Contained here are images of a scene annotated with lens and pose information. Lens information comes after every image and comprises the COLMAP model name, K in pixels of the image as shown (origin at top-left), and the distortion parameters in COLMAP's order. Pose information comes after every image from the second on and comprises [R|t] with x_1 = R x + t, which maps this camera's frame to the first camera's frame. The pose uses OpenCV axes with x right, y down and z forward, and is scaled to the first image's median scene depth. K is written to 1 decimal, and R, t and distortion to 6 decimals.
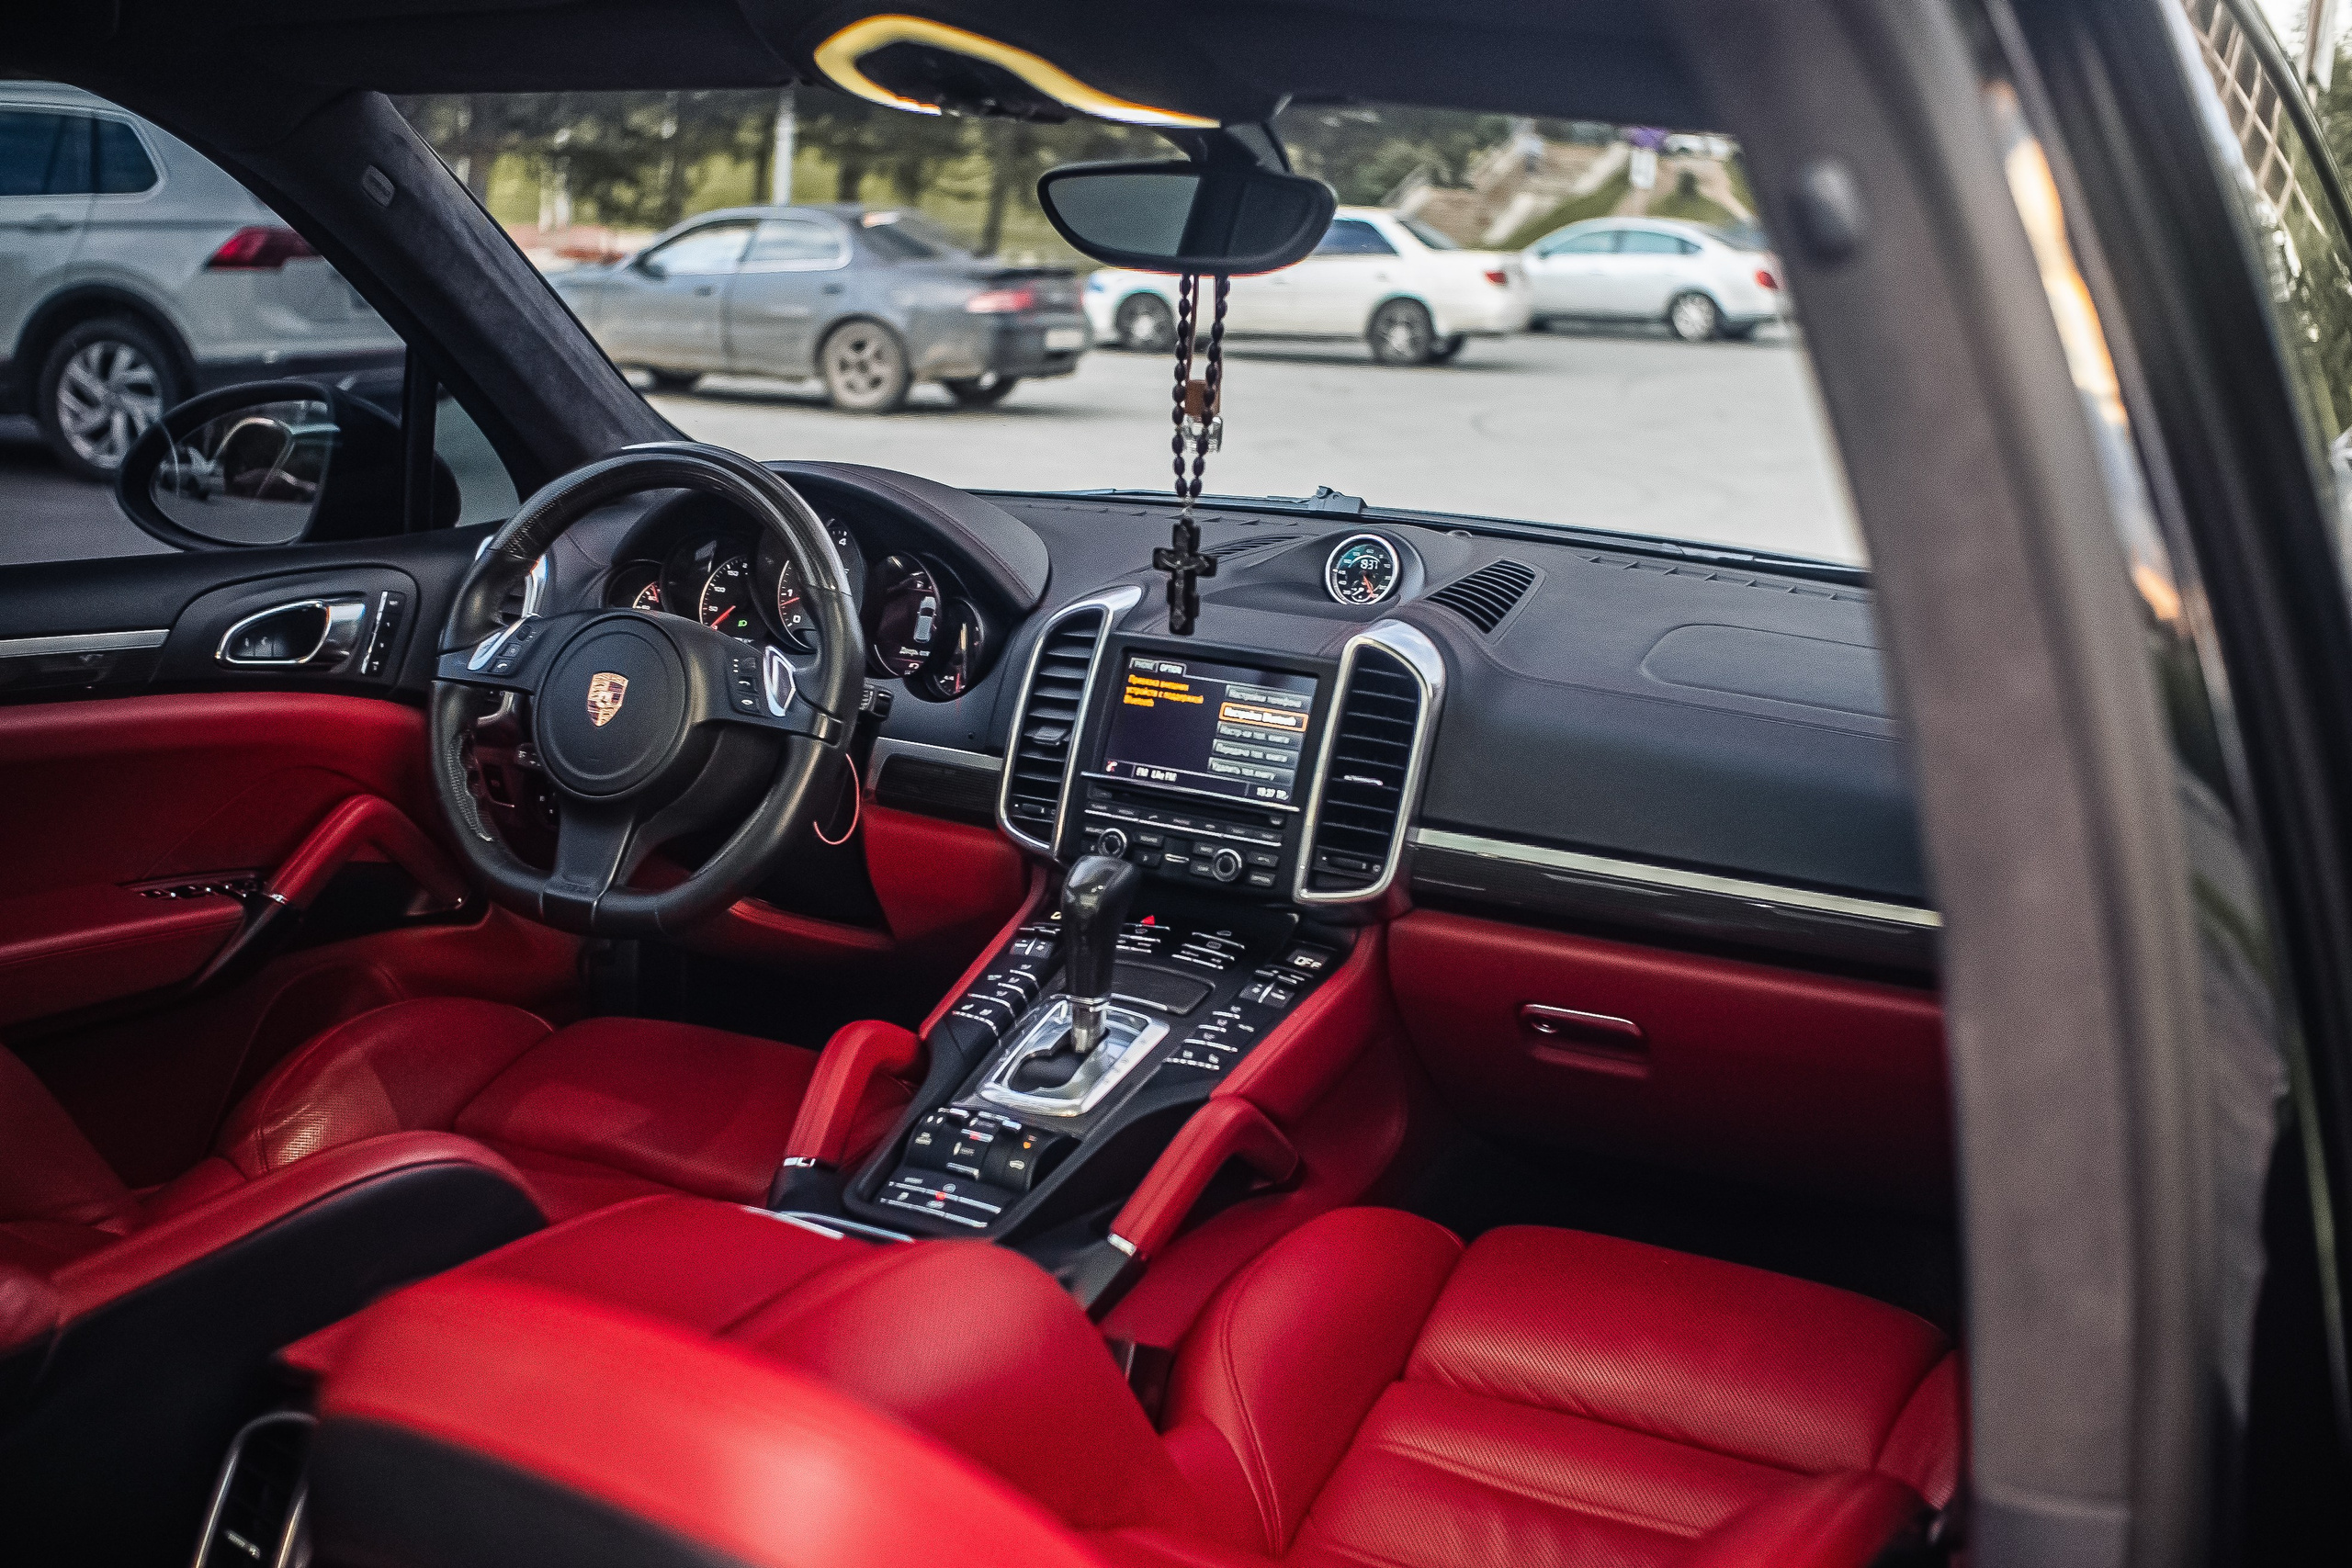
lens RADIAL K [[3207.7, 0, 1176.0], [0, 3207.7, 784.0], [0, 0, 1]] dist [-0.040993, 0.018197]
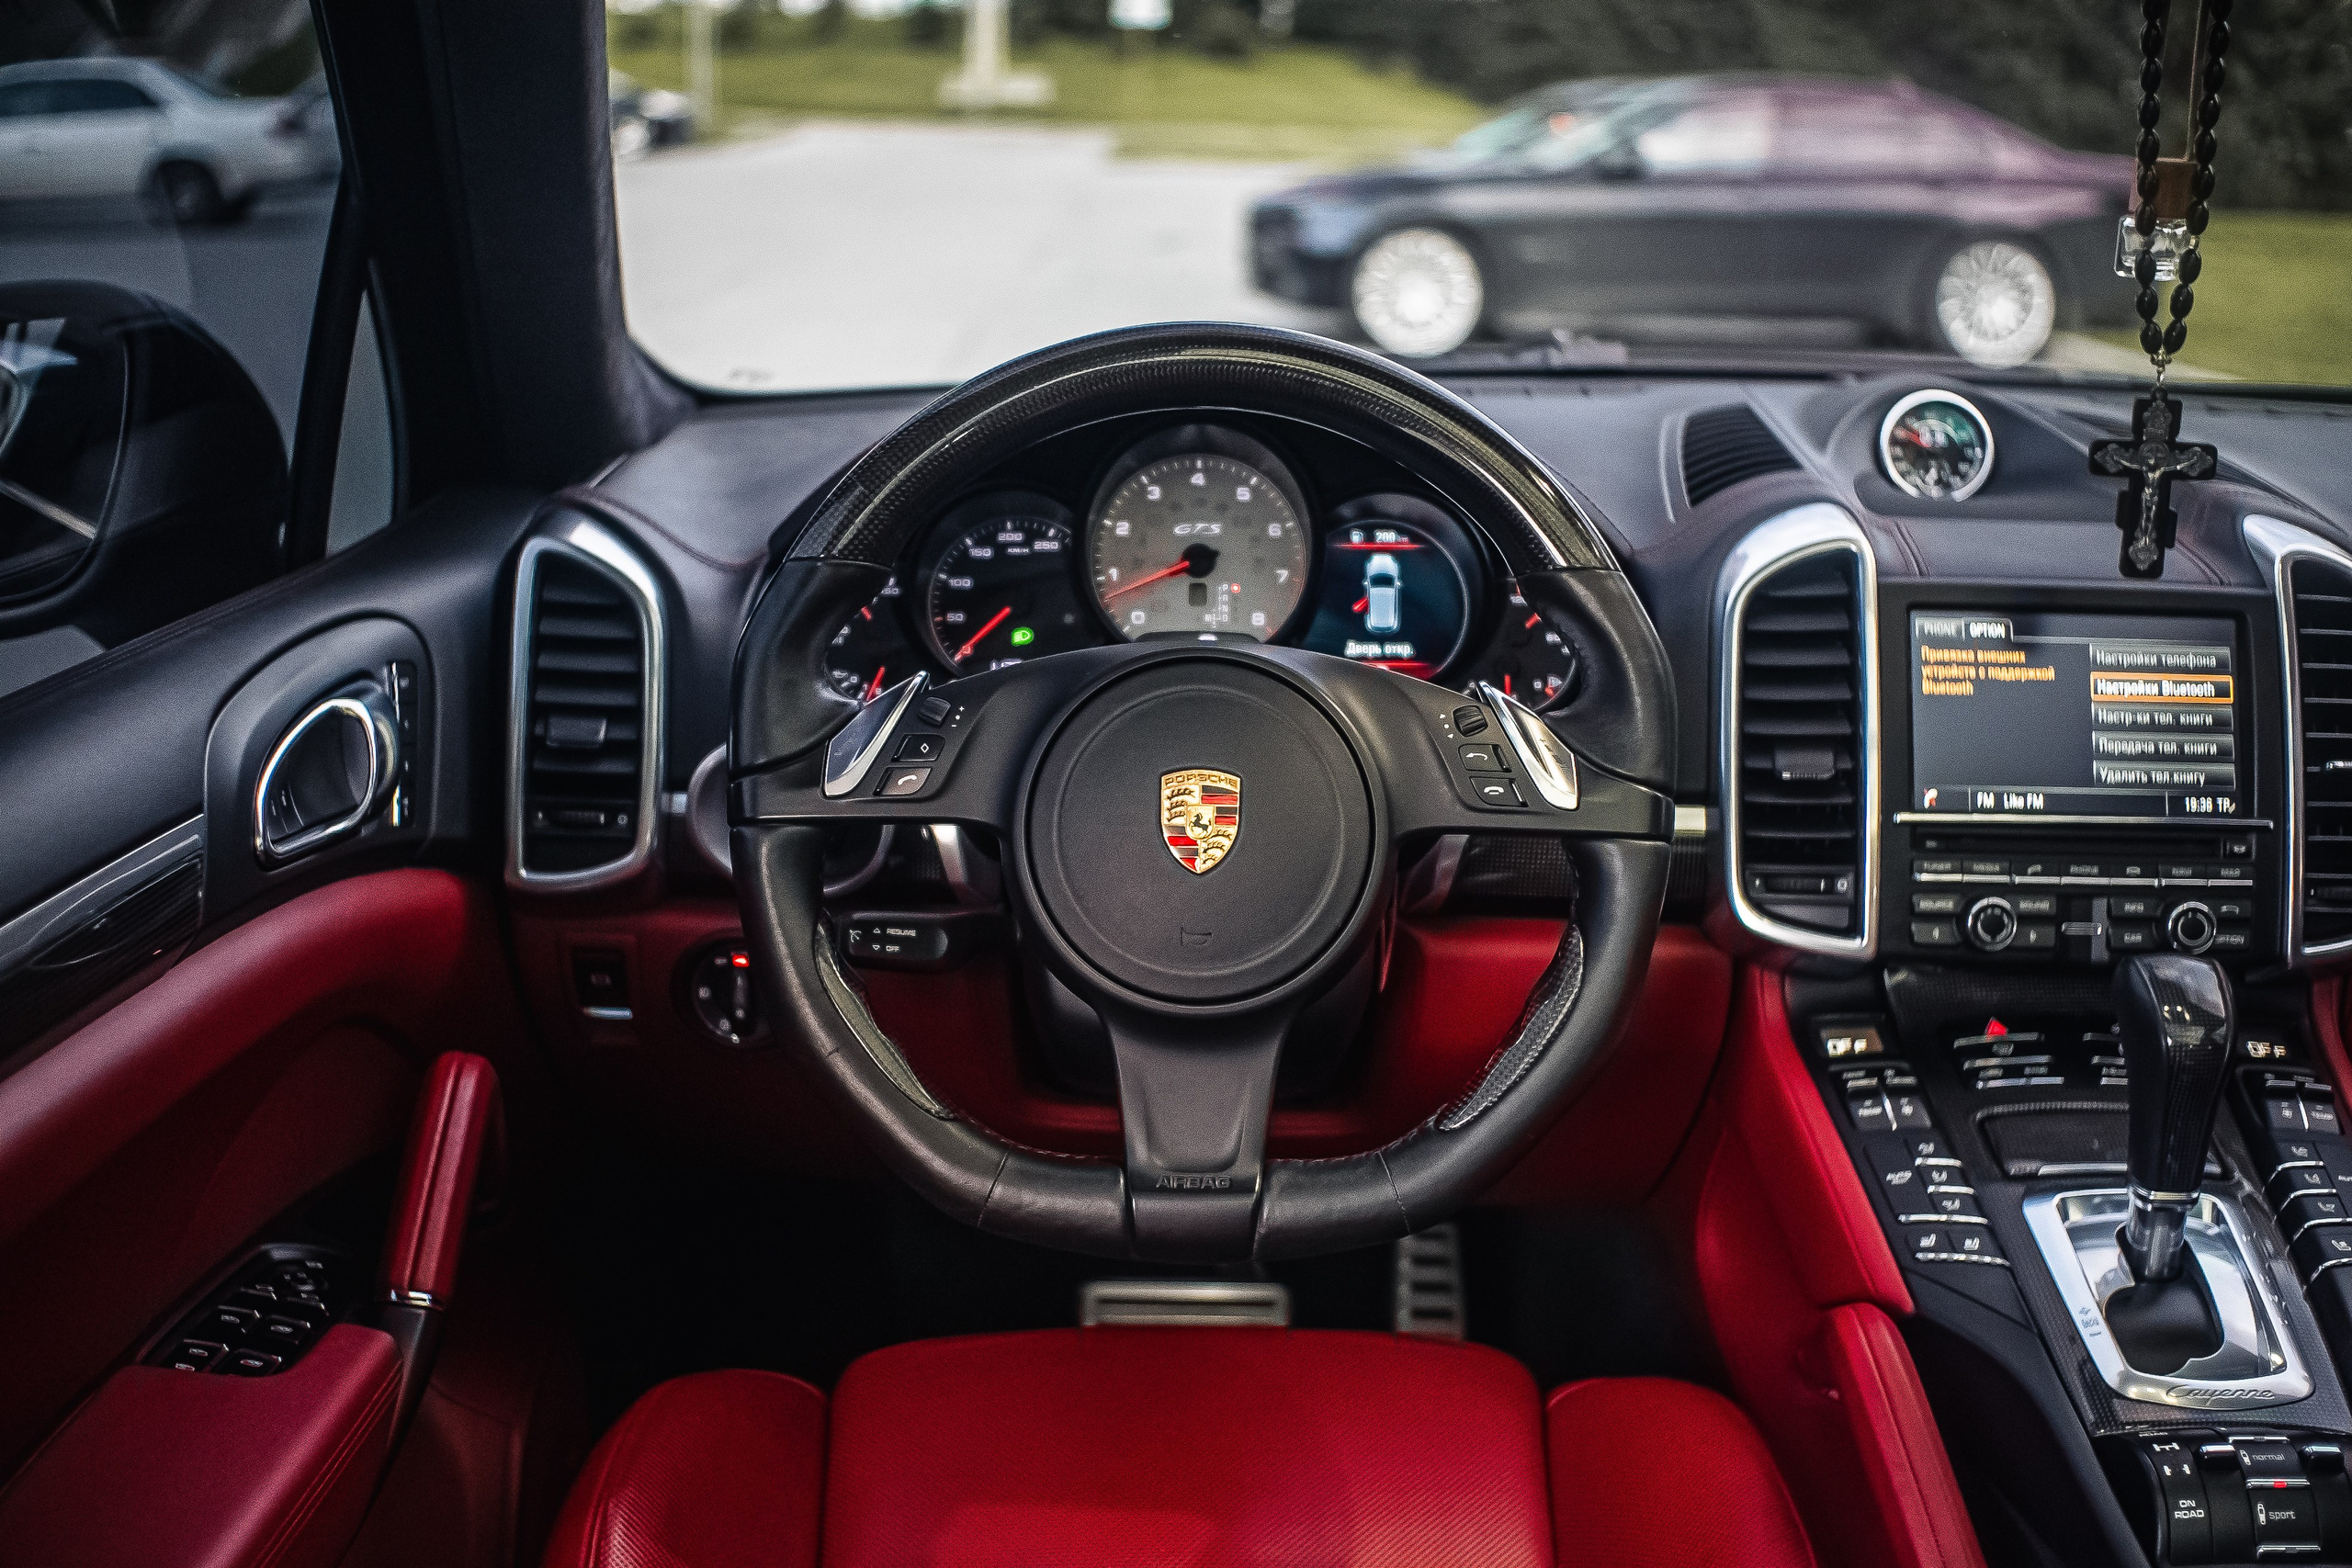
lens RADIAL K [[3207.7, 0, 1176.0], [0, 3207.7, 784.0], [0, 0, 1]] dist [-0.040993, 0.018197]
pose [[0.834096, -0.152798, 0.530035, -0.473421], [0.117446, 0.988031, 0.100008, -0.087996], [-0.538972, -0.021166, 0.842058, 0.562599]]
